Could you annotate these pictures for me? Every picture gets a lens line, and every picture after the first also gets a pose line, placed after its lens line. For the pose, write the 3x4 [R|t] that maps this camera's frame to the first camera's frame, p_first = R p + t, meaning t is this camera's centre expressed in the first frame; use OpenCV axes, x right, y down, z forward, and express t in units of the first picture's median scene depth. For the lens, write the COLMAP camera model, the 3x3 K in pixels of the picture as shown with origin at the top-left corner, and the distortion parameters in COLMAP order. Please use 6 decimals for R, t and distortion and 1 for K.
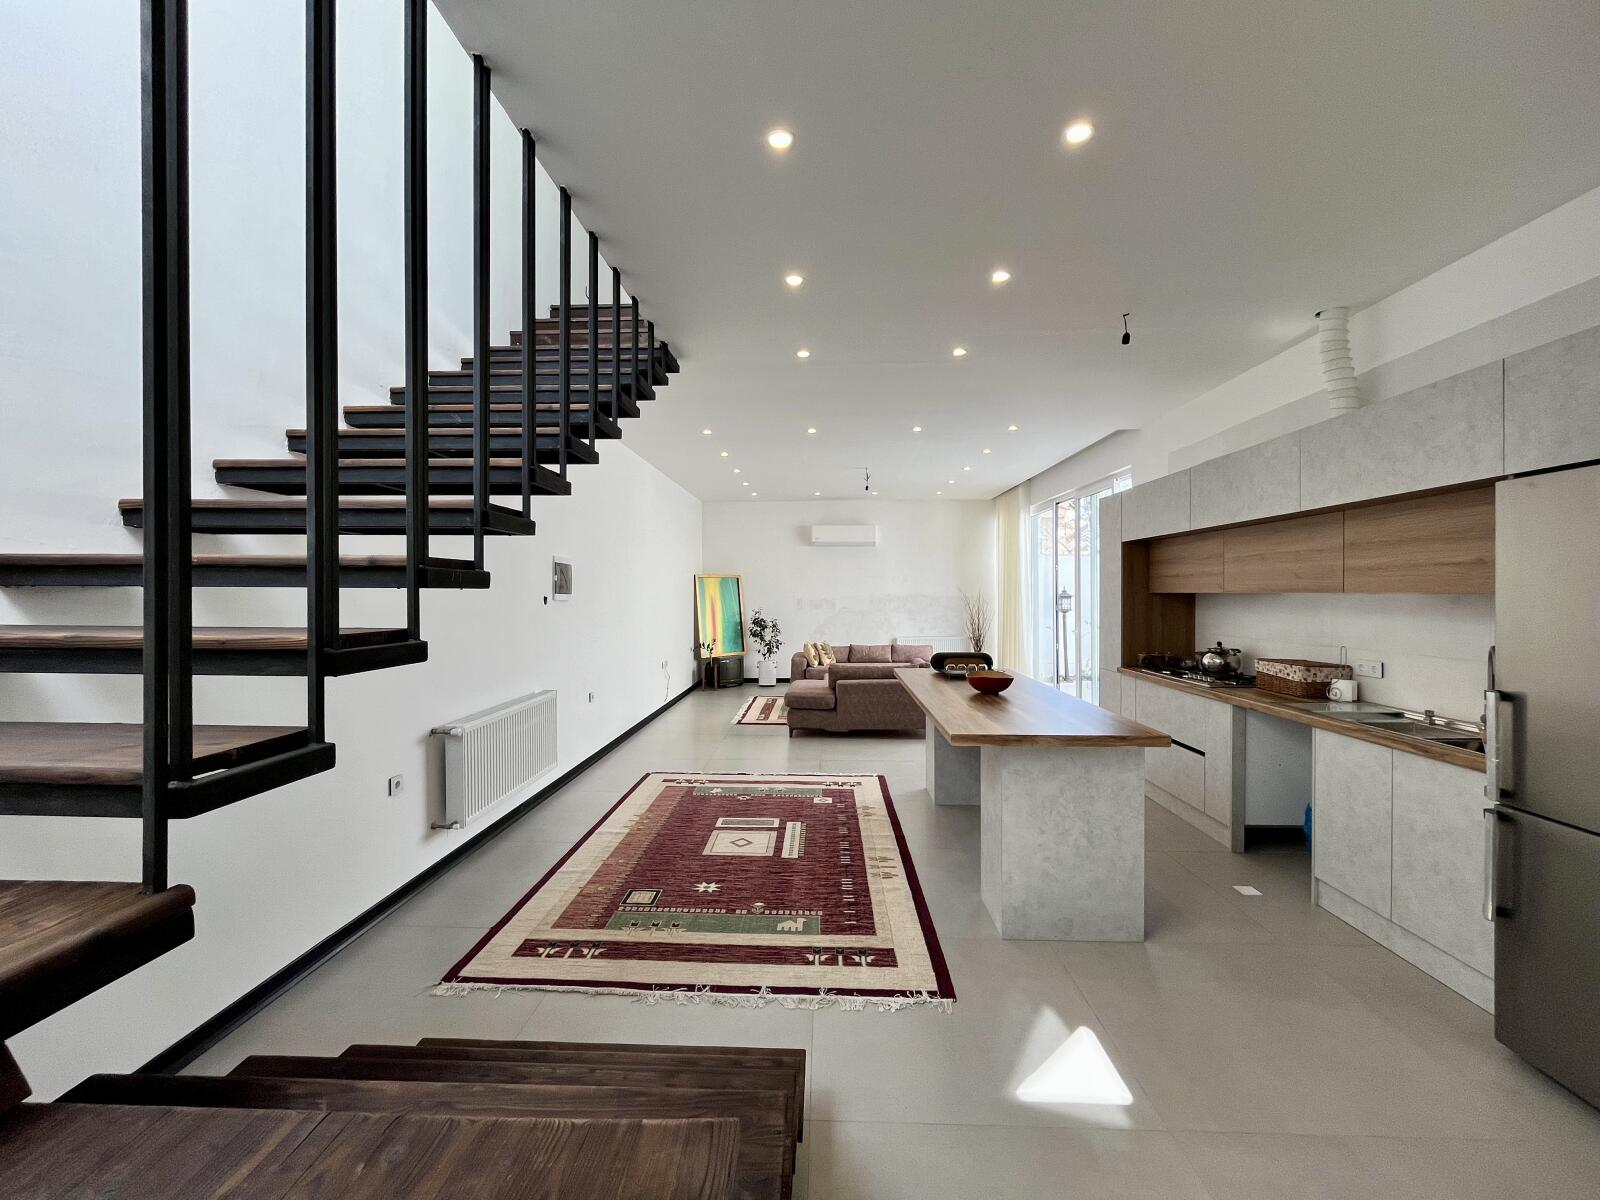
lens RADIAL K [[651.0, 0, 797.3], [0, 651.0, 600.3], [0, 0, 1]] dist [-0.004174, 0.000581]
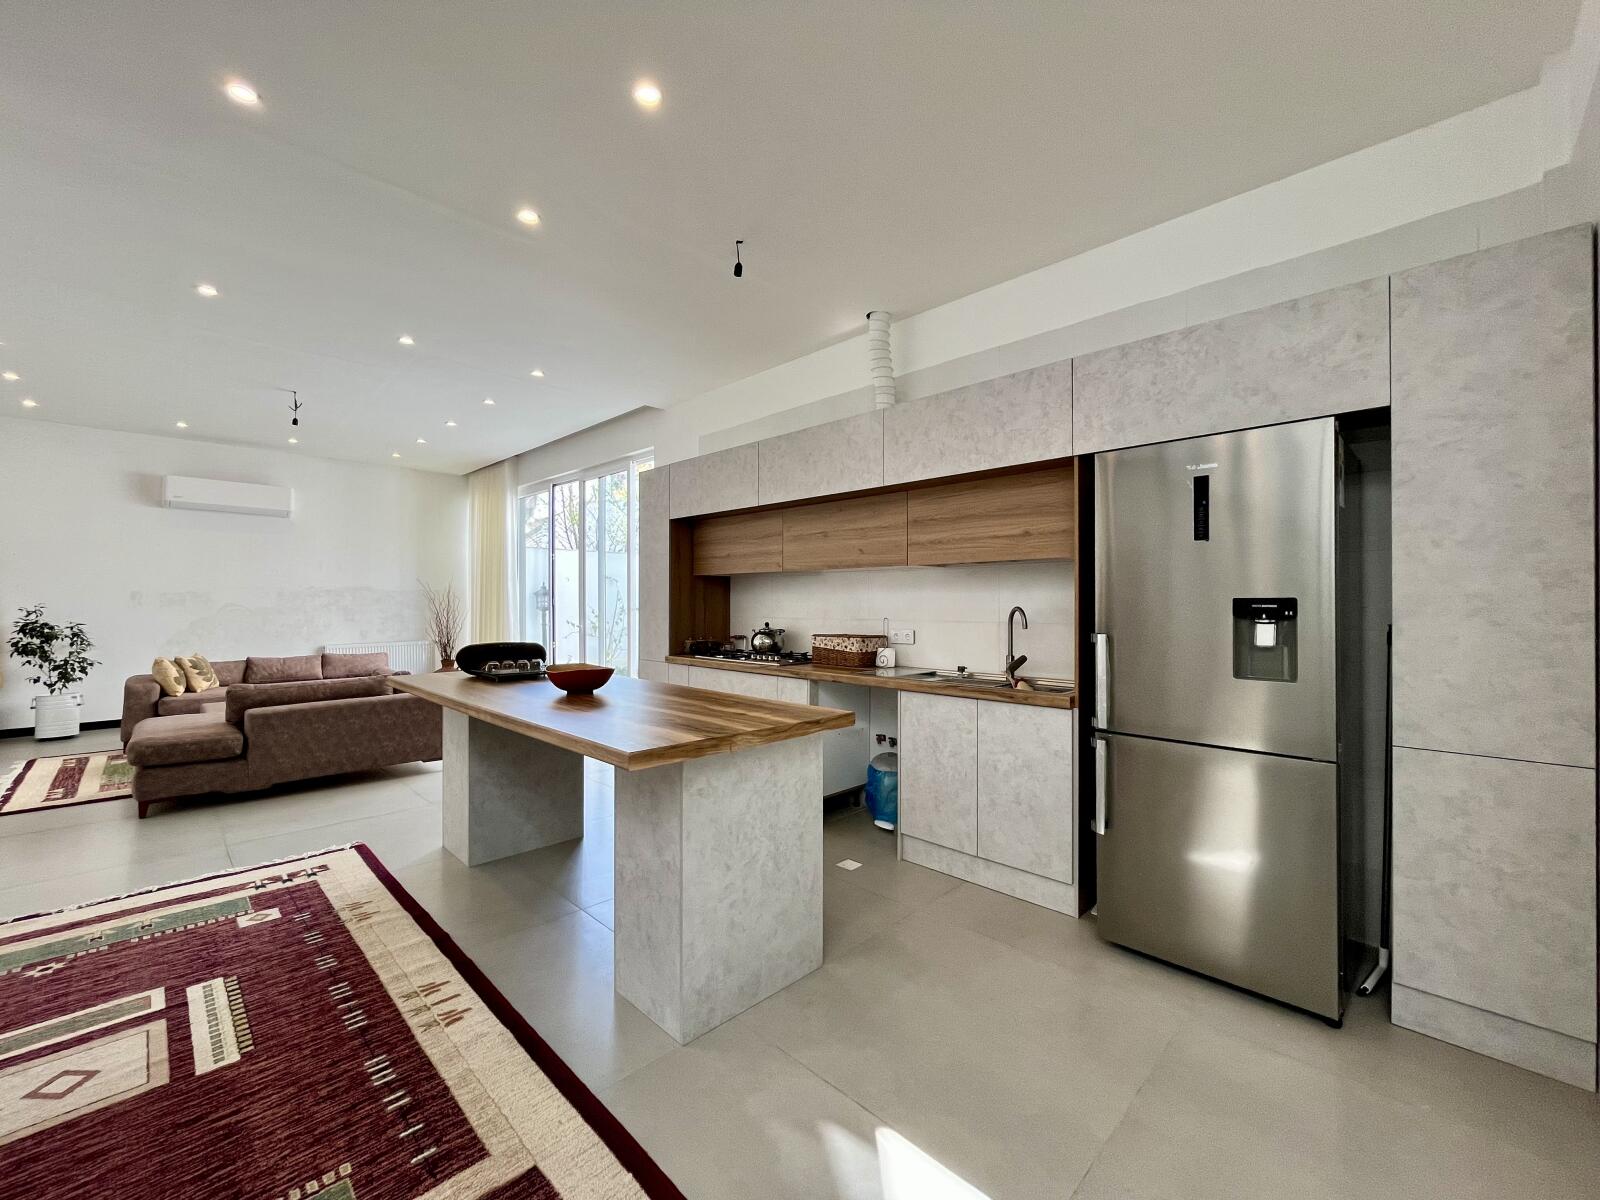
lens RADIAL K [[651.0, 0, 796.1], [0, 651.0, 599.7], [0, 0, 1]] dist [-0.004174, 0.000581]
pose [[0.675313, 0.008014, 0.737488, -0.075107], [0.003864, 0.999889, -0.014404, 0.049408], [-0.737521, 0.012577, 0.675207, 0.323600]]
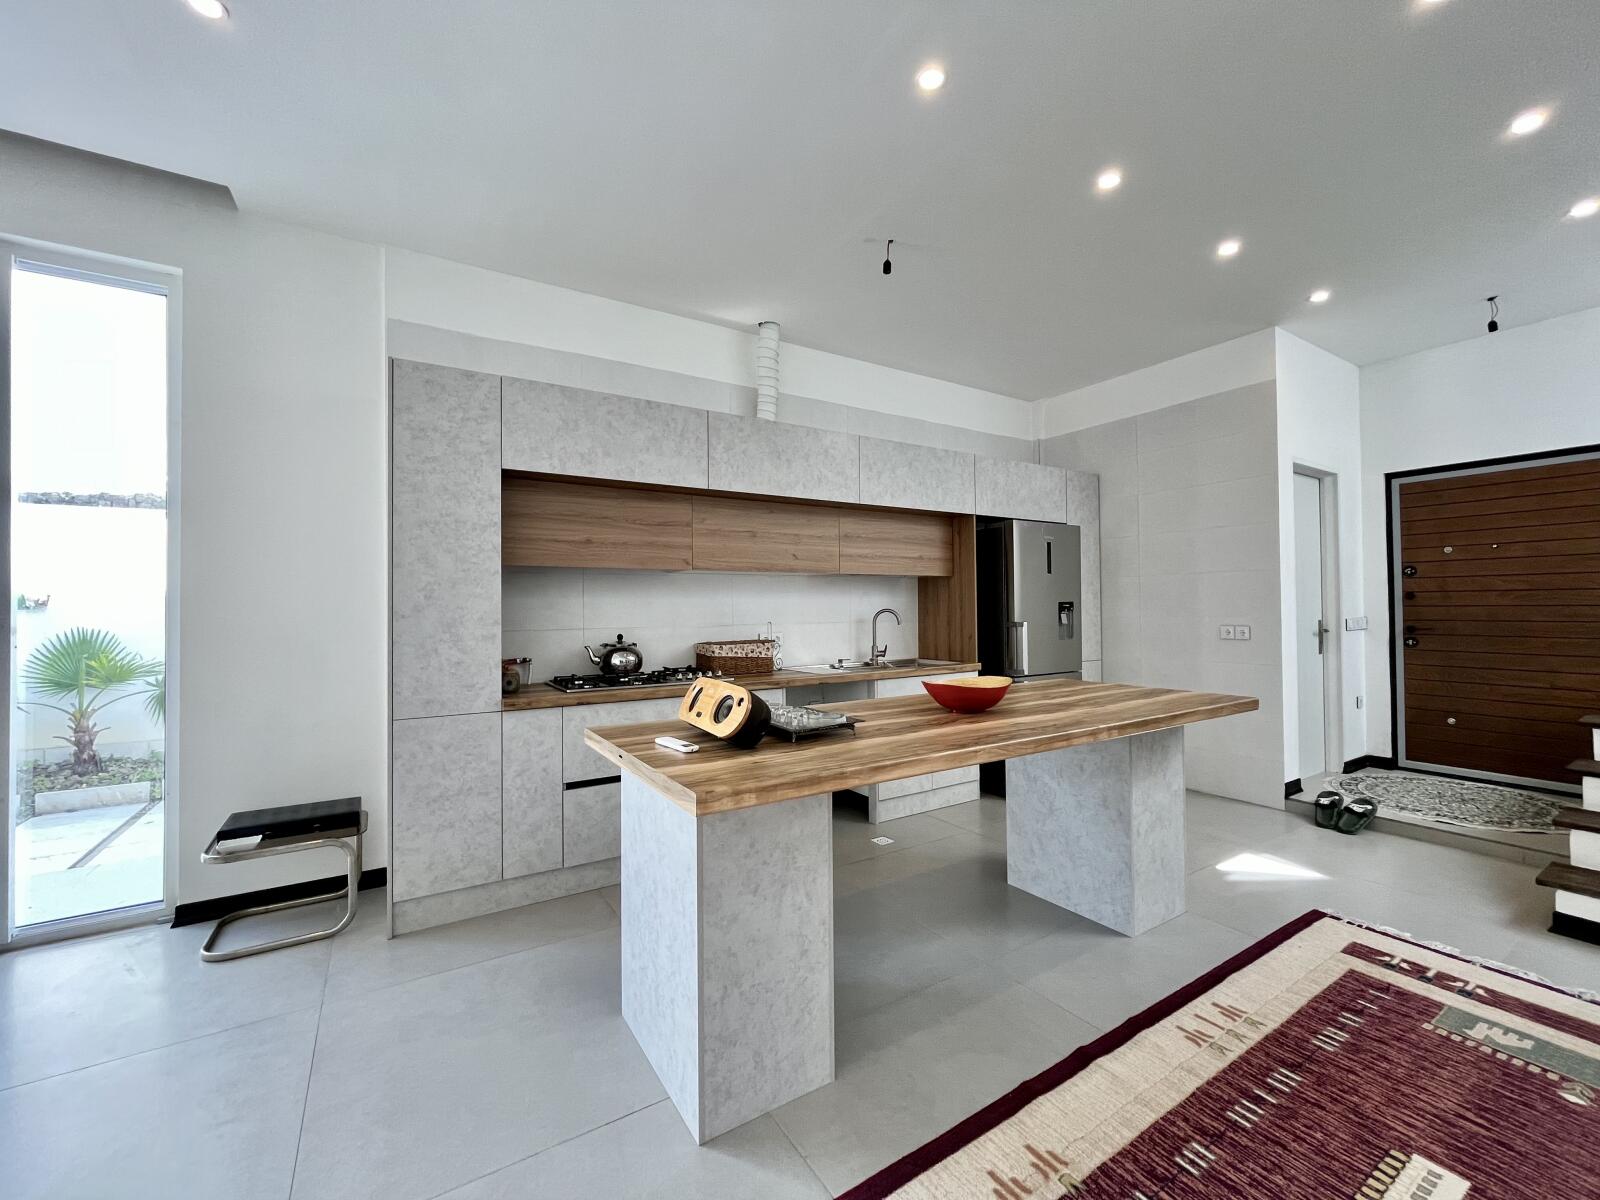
lens RADIAL K [[651.0, 0, 795.7], [0, 651.0, 601.0], [0, 0, 1]] dist [-0.004174, 0.000581]
pose [[-0.567358, 0.019553, 0.823239, -0.112168], [0.021312, 0.999732, -0.009057, 0.040553], [-0.823195, 0.012407, -0.567623, 1.440921]]
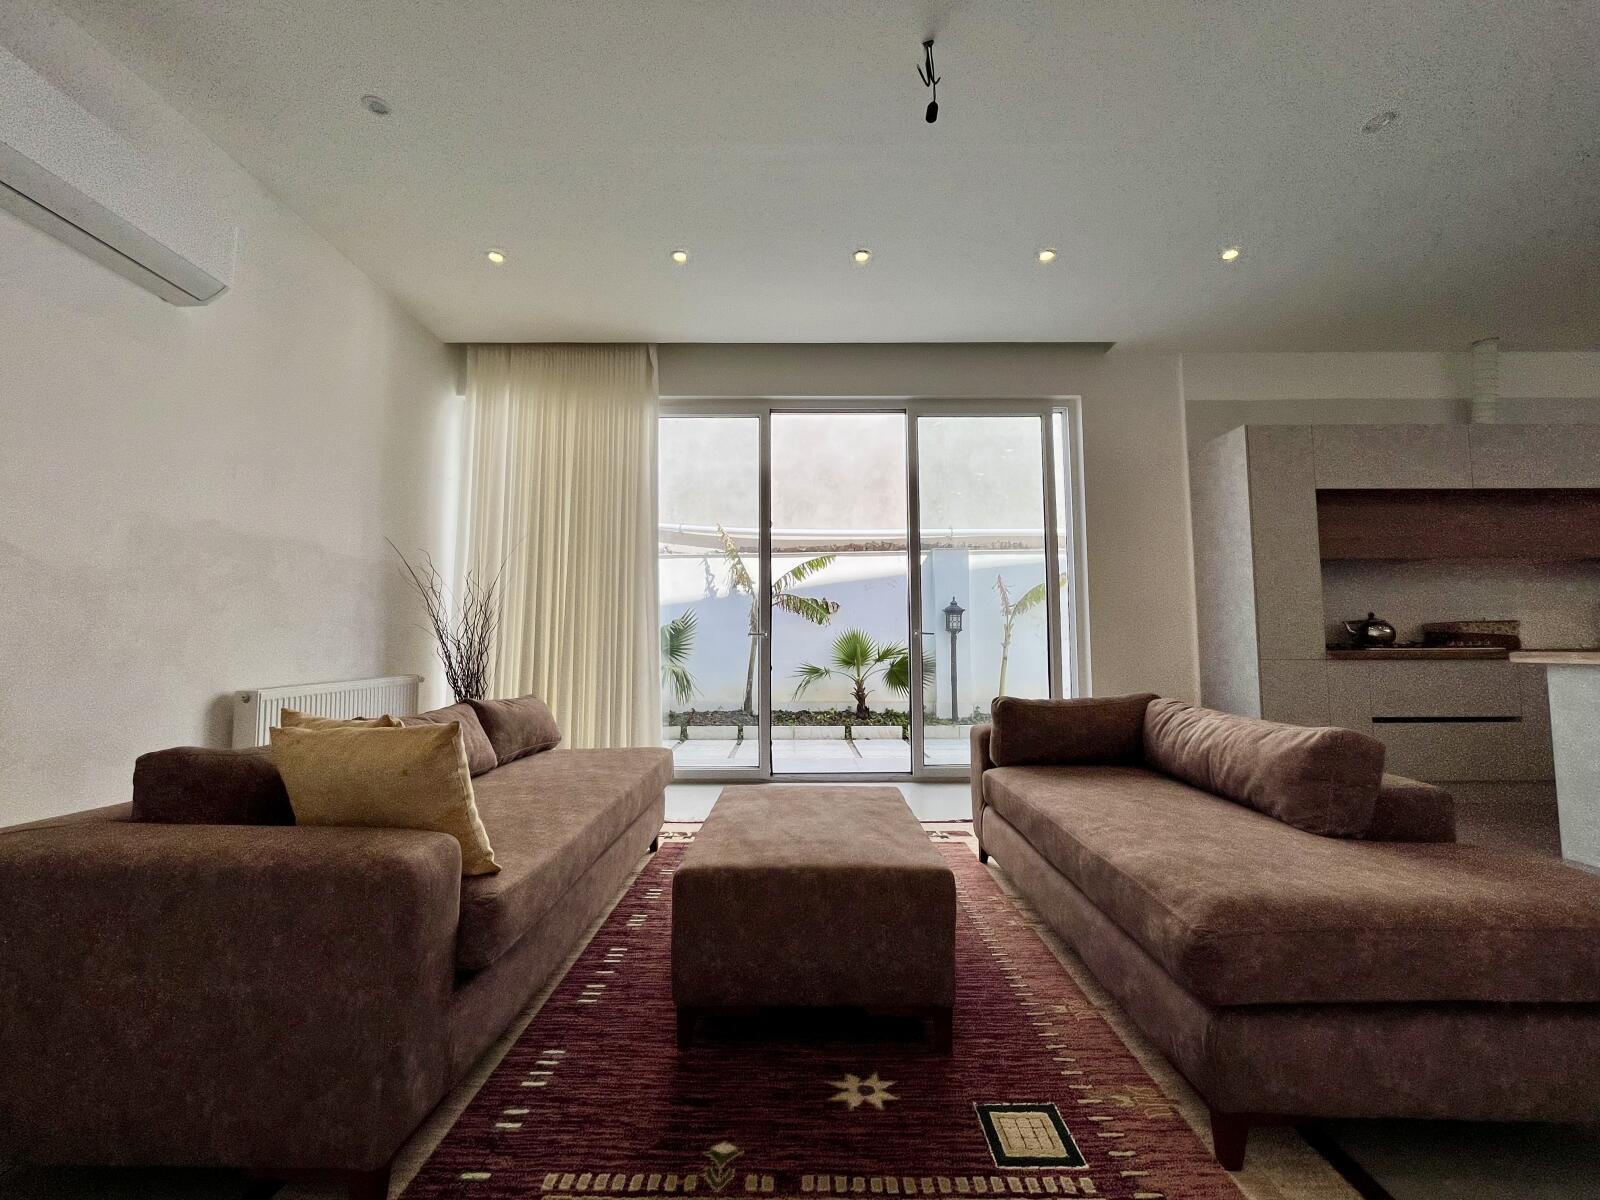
lens RADIAL K [[651.0, 0, 796.0], [0, 651.0, 596.6], [0, 0, 1]] dist [-0.004174, 0.000581]
pose [[-0.039325, 0.079693, 0.996043, -0.310532], [0.015439, 0.996744, -0.079140, 0.117911], [-0.999107, 0.012266, -0.040428, 2.154108]]
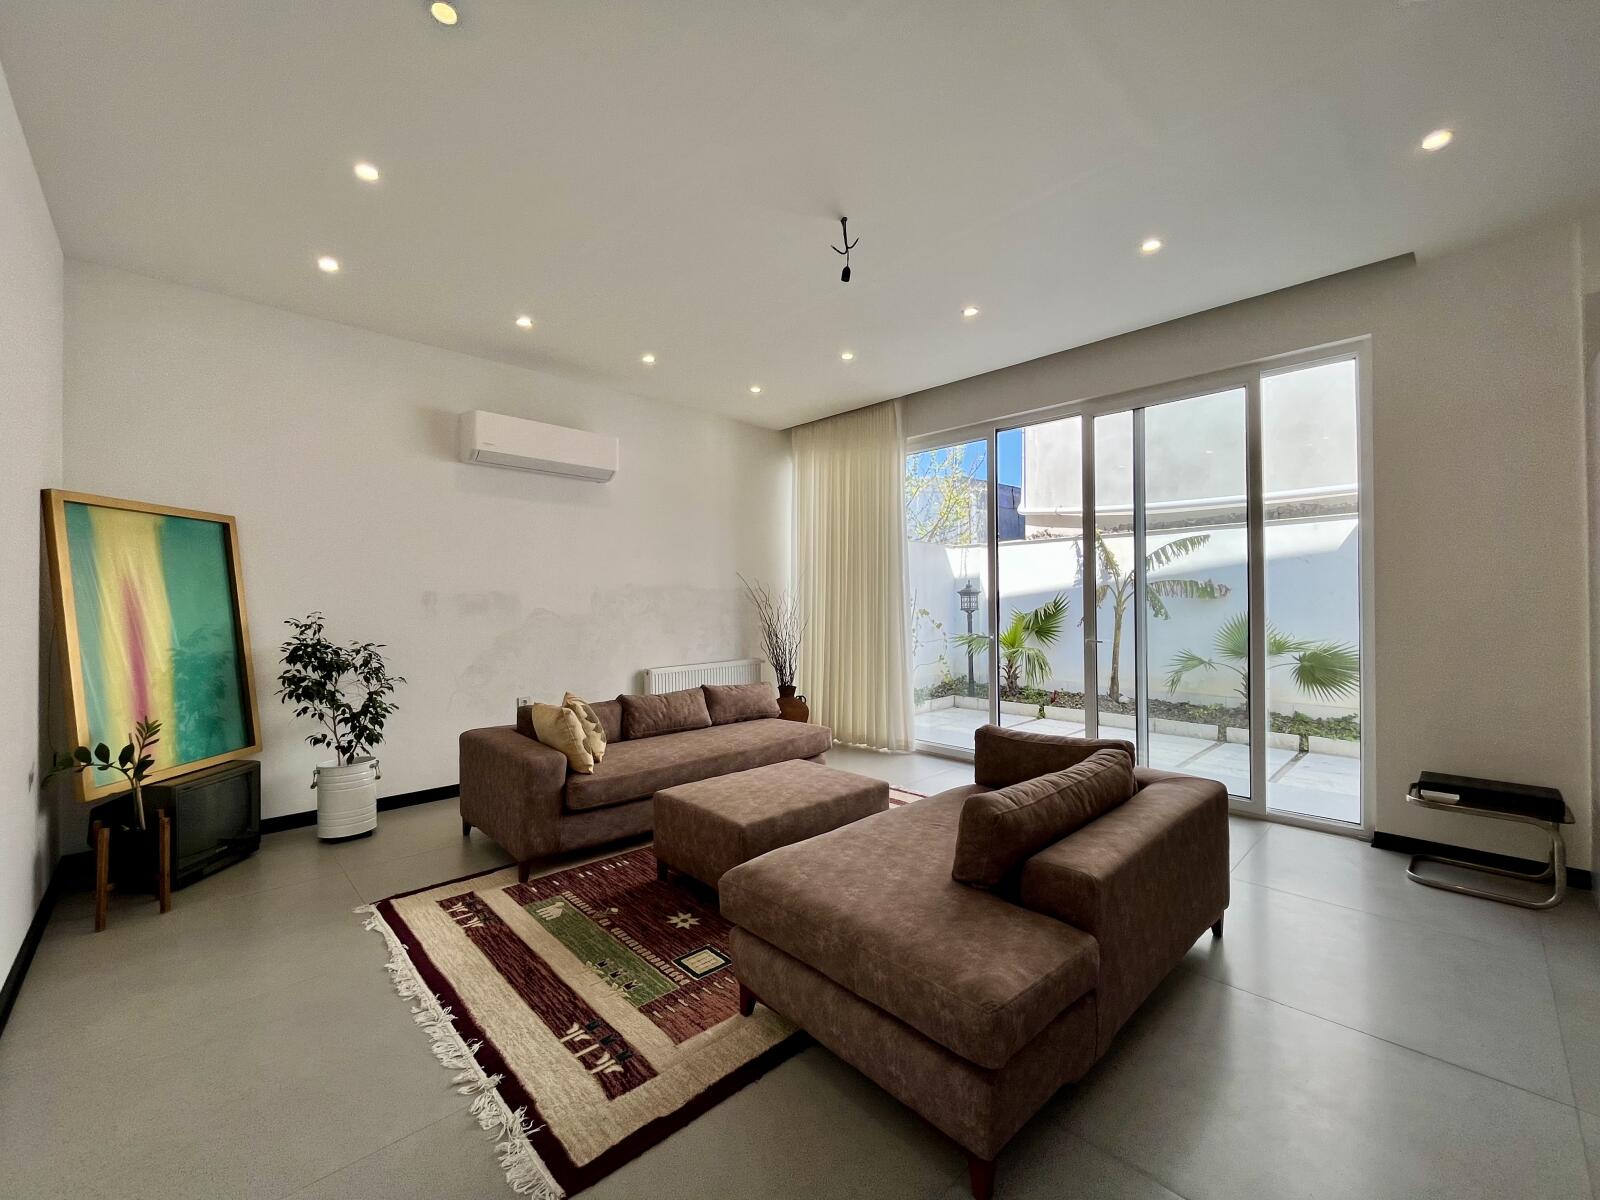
lens RADIAL K [[651.0, 0, 799.5], [0, 651.0, 600.6], [0, 0, 1]] dist [-0.004174, 0.000581]
pose [[0.690028, 0.002507, 0.723779, -0.351732], [0.009831, 0.999869, -0.012836, 0.031445], [-0.723716, 0.015972, 0.689913, 1.544620]]
